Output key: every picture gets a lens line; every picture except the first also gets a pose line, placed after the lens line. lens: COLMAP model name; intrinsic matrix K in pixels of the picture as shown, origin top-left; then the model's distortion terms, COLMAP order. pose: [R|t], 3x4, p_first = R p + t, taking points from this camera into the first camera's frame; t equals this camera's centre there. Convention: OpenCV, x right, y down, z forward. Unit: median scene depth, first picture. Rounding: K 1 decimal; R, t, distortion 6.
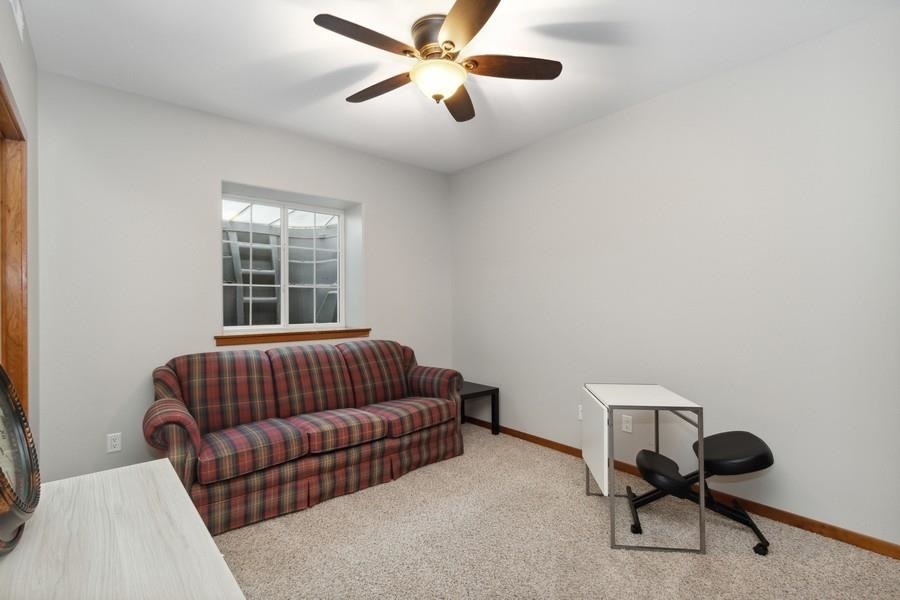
lens RADIAL K [[420.0, 0, 449.1], [0, 420.0, 298.9], [0, 0, 1]] dist [0.004824, -0.001321]
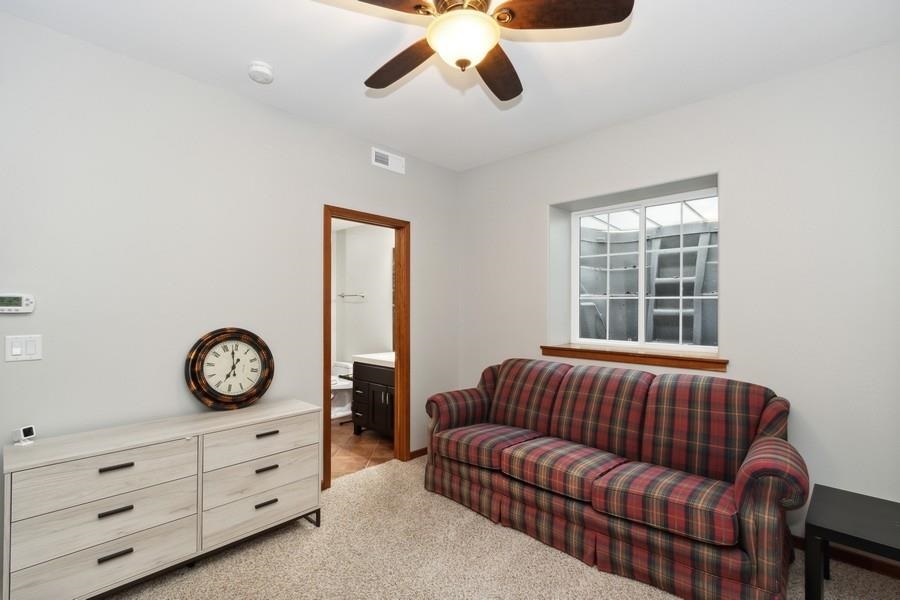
lens RADIAL K [[420.0, 0, 447.0], [0, 420.0, 304.1], [0, 0, 1]] dist [0.004824, -0.001321]
pose [[0.098595, -0.001318, -0.995127, 0.547174], [0.003304, 0.999994, -0.000997, -0.022815], [0.995122, -0.003190, 0.098599, 0.656258]]
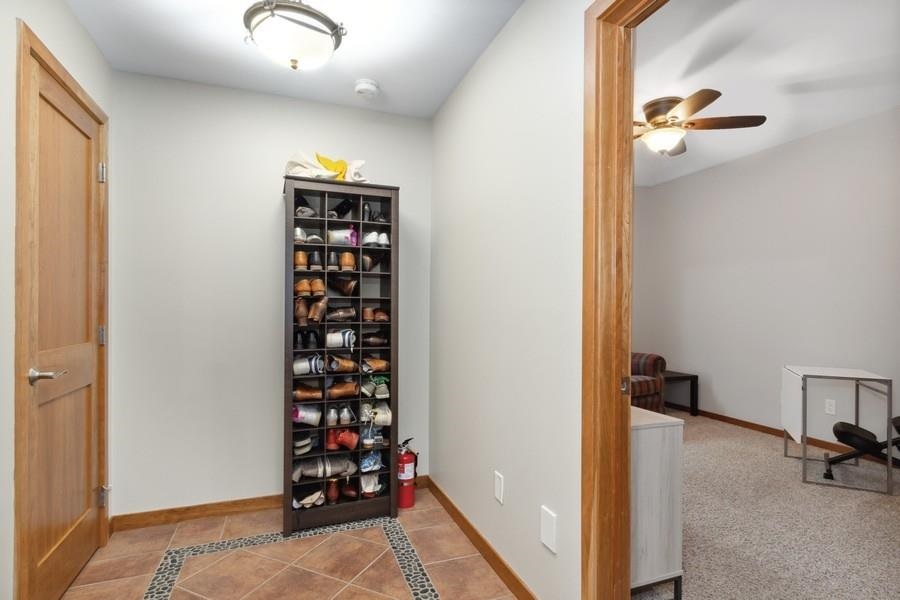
lens RADIAL K [[465.7, 0, 447.5], [0, 465.7, 307.7], [0, 0, 1]] dist [0.004209, -0.001211]
pose [[0.940514, 0.011917, -0.339546, -0.117624], [-0.006300, 0.999825, 0.017639, 0.018609], [0.339696, -0.014450, 0.940424, -0.514803]]
